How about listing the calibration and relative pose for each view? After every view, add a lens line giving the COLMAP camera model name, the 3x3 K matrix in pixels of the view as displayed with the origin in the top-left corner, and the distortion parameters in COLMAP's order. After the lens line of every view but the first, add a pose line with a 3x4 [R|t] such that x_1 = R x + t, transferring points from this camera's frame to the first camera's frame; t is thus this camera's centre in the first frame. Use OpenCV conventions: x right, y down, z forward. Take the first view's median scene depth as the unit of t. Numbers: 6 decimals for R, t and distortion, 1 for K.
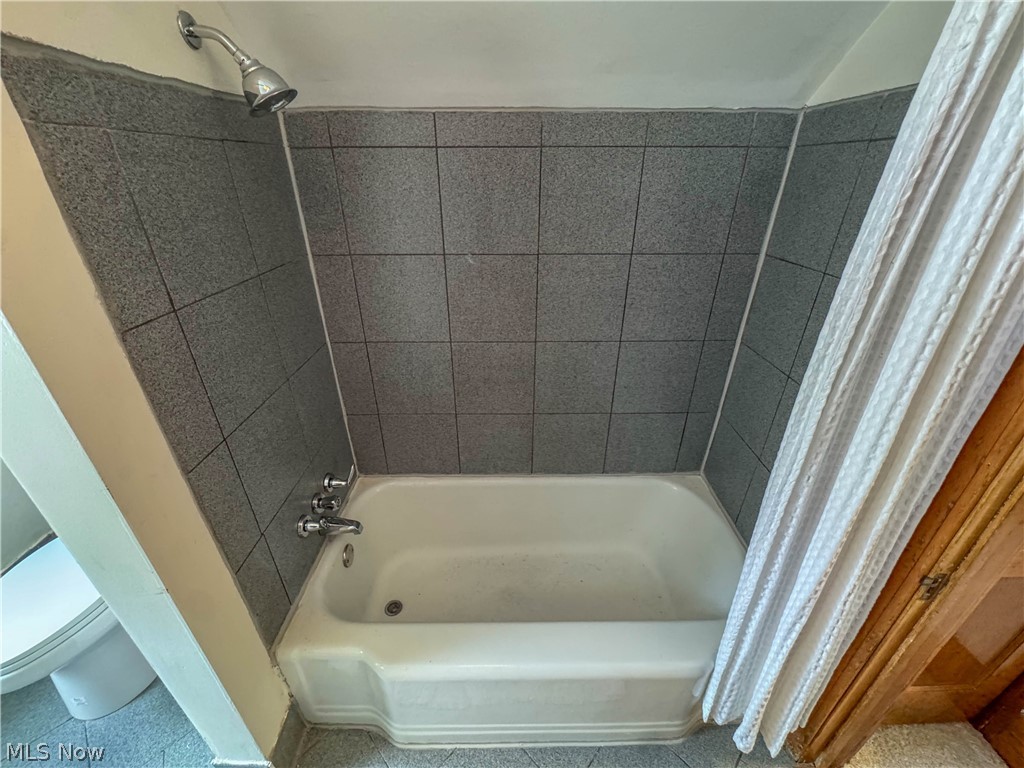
lens RADIAL K [[410.0, 0, 512.0], [0, 410.0, 384.0], [0, 0, 1]] dist [-0.002384, -0.000223]
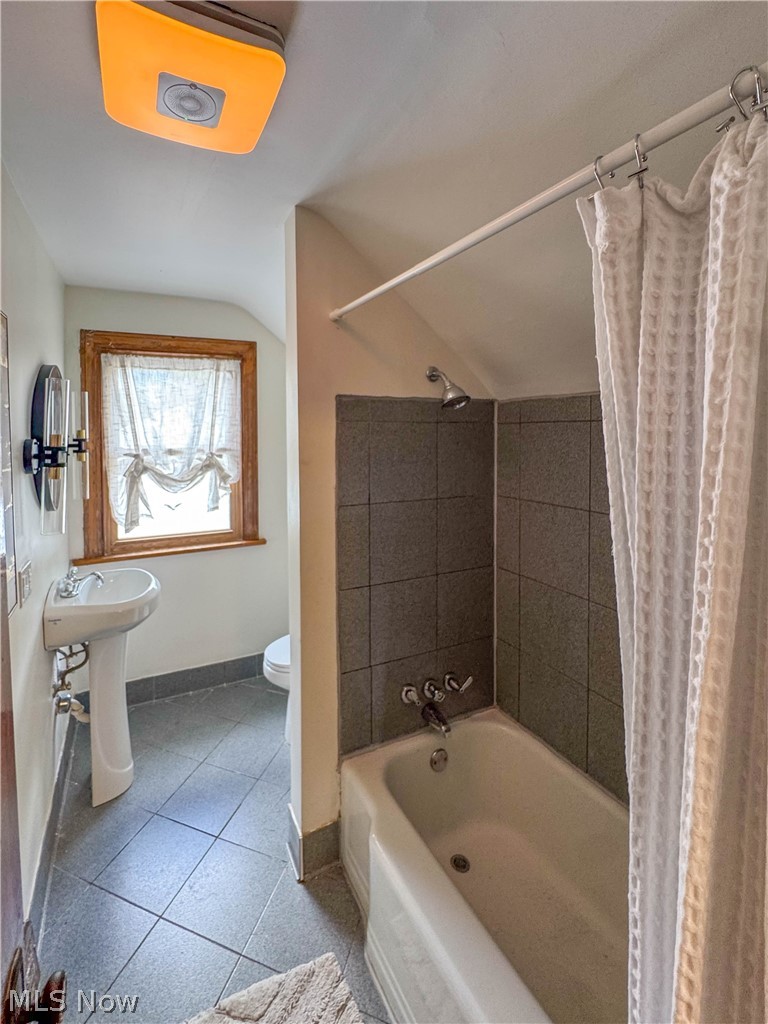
lens RADIAL K [[476.7, 0, 372.1], [0, 476.7, 454.1], [0, 0, 1]] dist [-0.003447, -0.000869]
pose [[0.438042, 0.042419, -0.897953, 0.783166], [-0.416632, 0.894709, -0.160977, -0.024885], [0.796579, 0.444631, 0.409593, 0.004420]]
